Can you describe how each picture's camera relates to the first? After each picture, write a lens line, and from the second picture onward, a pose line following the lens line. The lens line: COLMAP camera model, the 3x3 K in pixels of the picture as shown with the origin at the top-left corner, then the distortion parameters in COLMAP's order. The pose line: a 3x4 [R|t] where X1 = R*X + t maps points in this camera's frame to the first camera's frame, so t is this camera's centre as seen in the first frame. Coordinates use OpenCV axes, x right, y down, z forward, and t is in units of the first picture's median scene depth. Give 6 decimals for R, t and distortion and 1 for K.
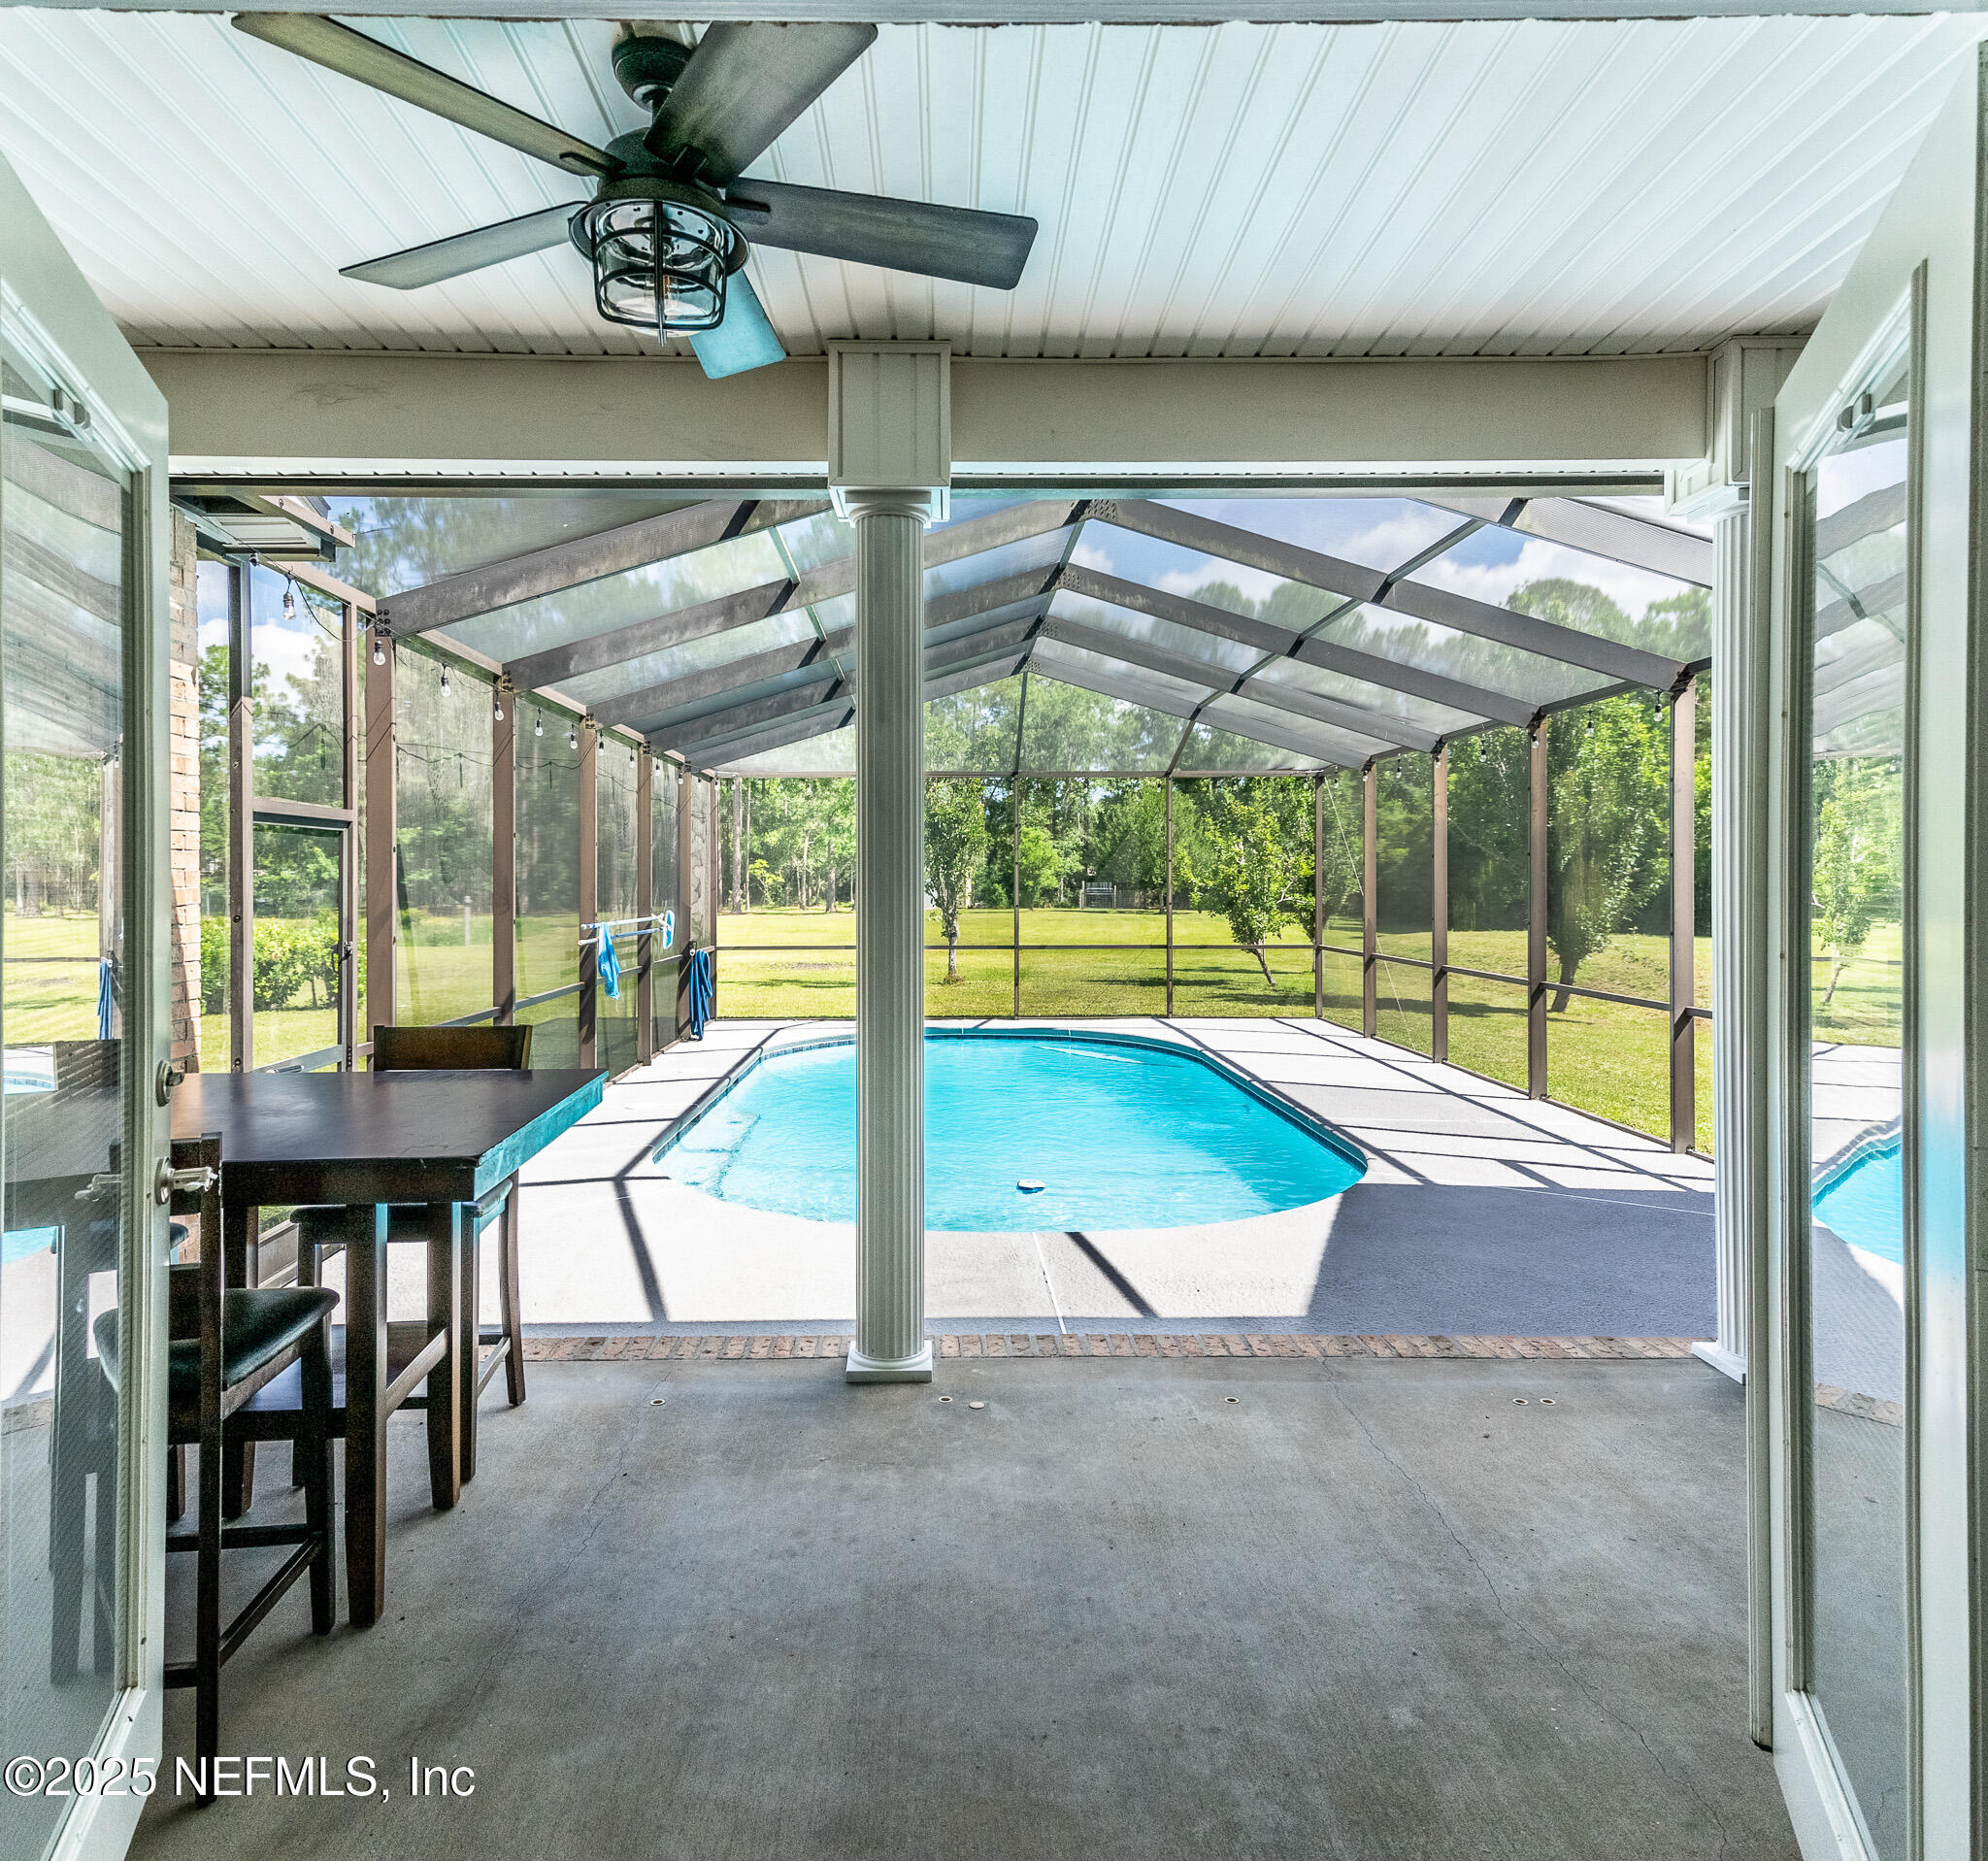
lens RADIAL K [[1306.3, 0, 940.2], [0, 1306.3, 881.2], [0, 0, 1]] dist [0.030838, -0.004126]
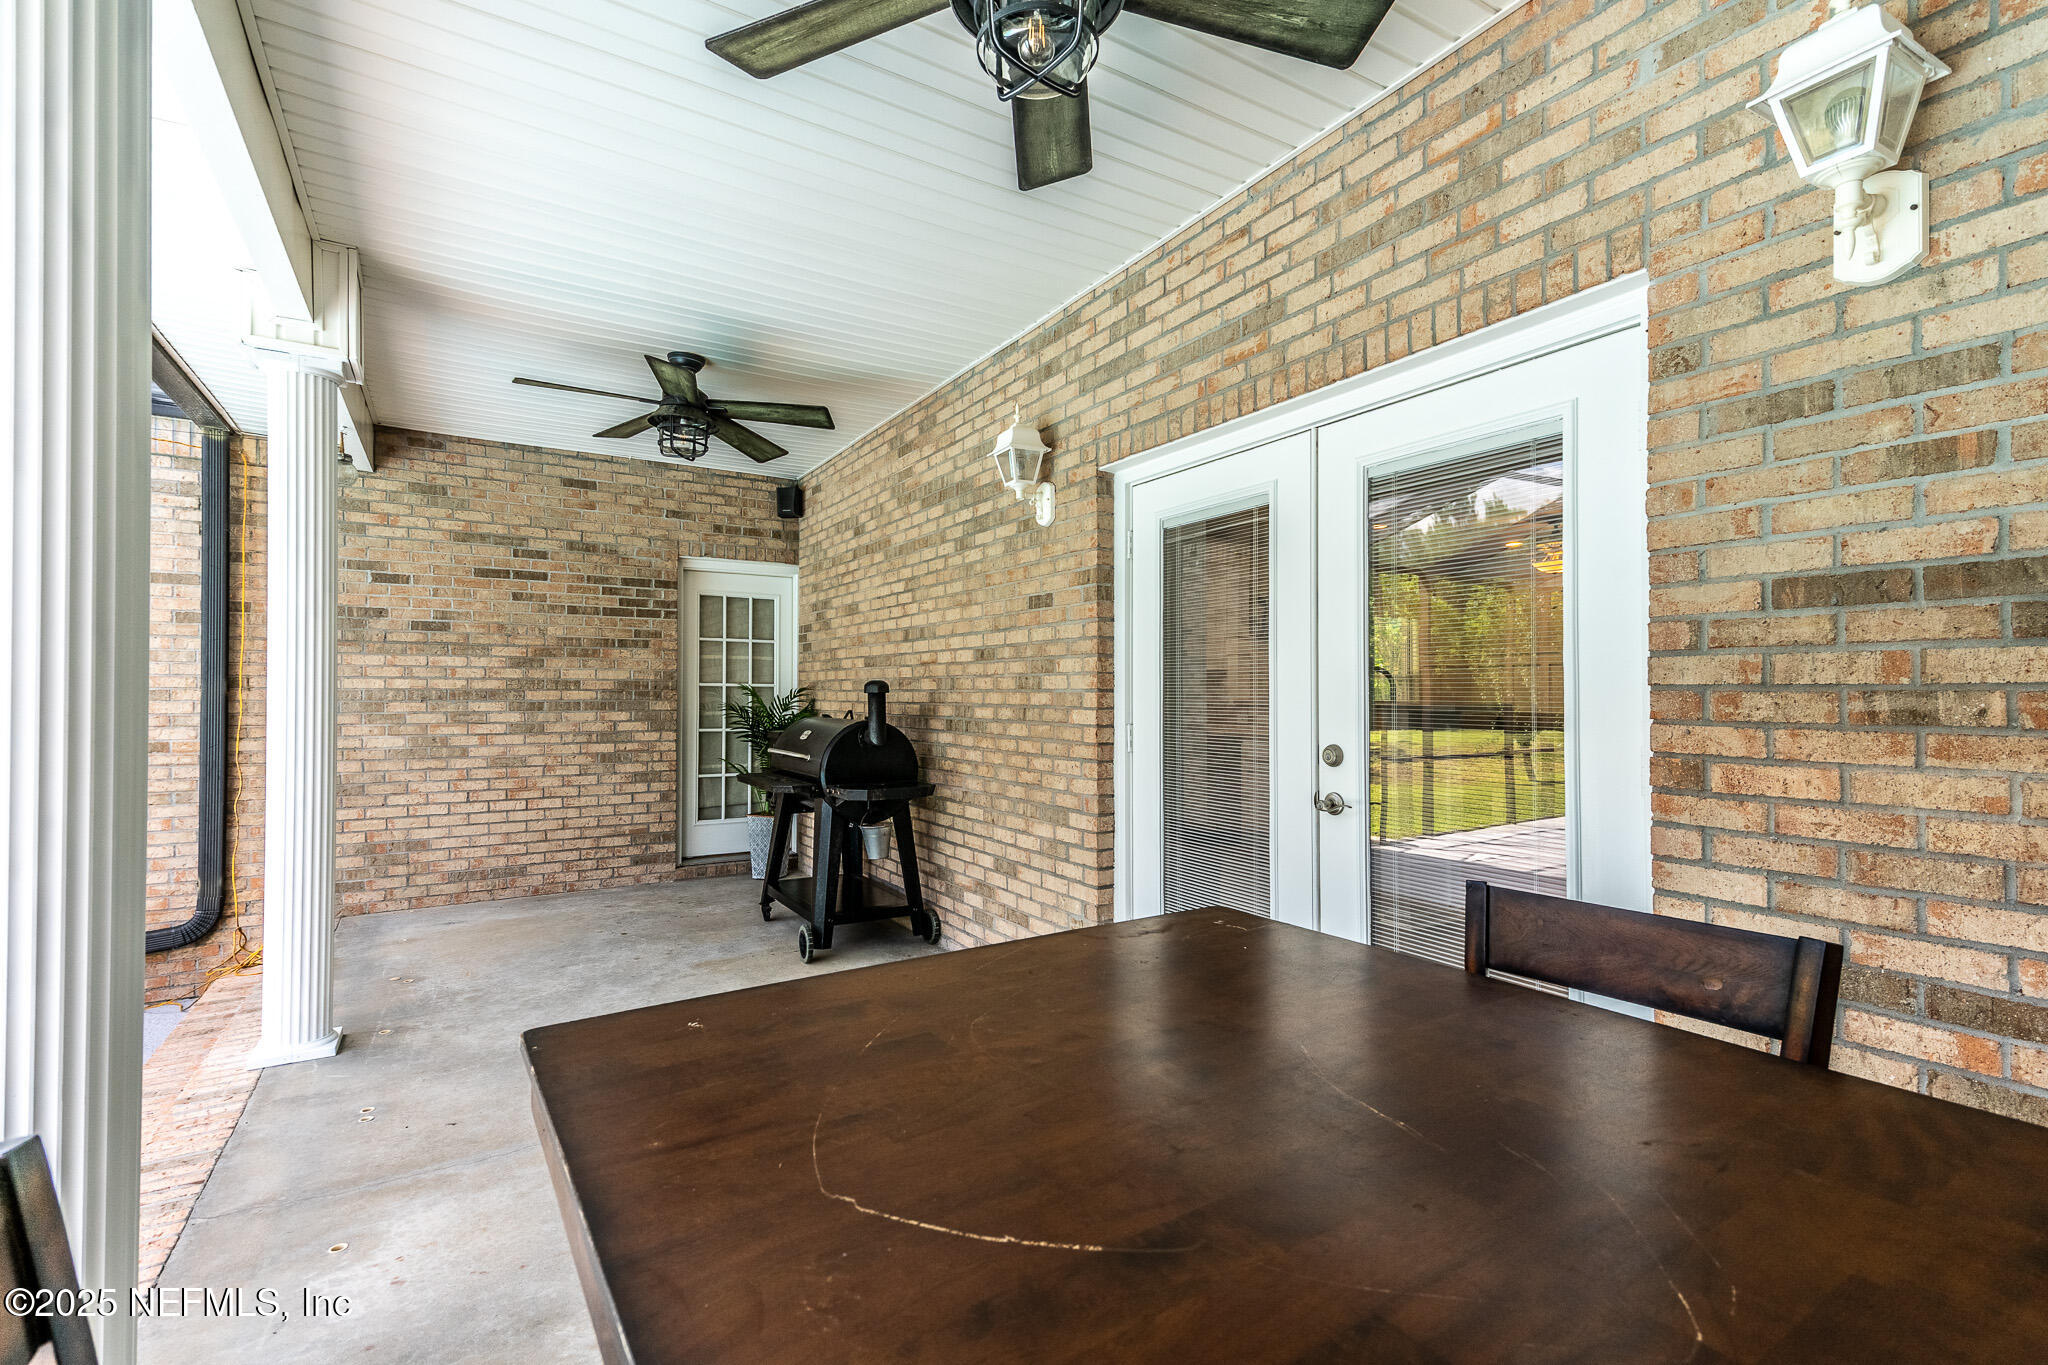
lens RADIAL K [[903.2, 0, 1024.6], [0, 903.2, 688.3], [0, 0, 1]] dist [0.038343, -0.012553]
pose [[-0.523986, 0.007831, 0.851691, -0.151262], [-0.001407, 0.999948, -0.010060, 0.008543], [-0.851725, -0.006470, -0.523948, 0.262671]]
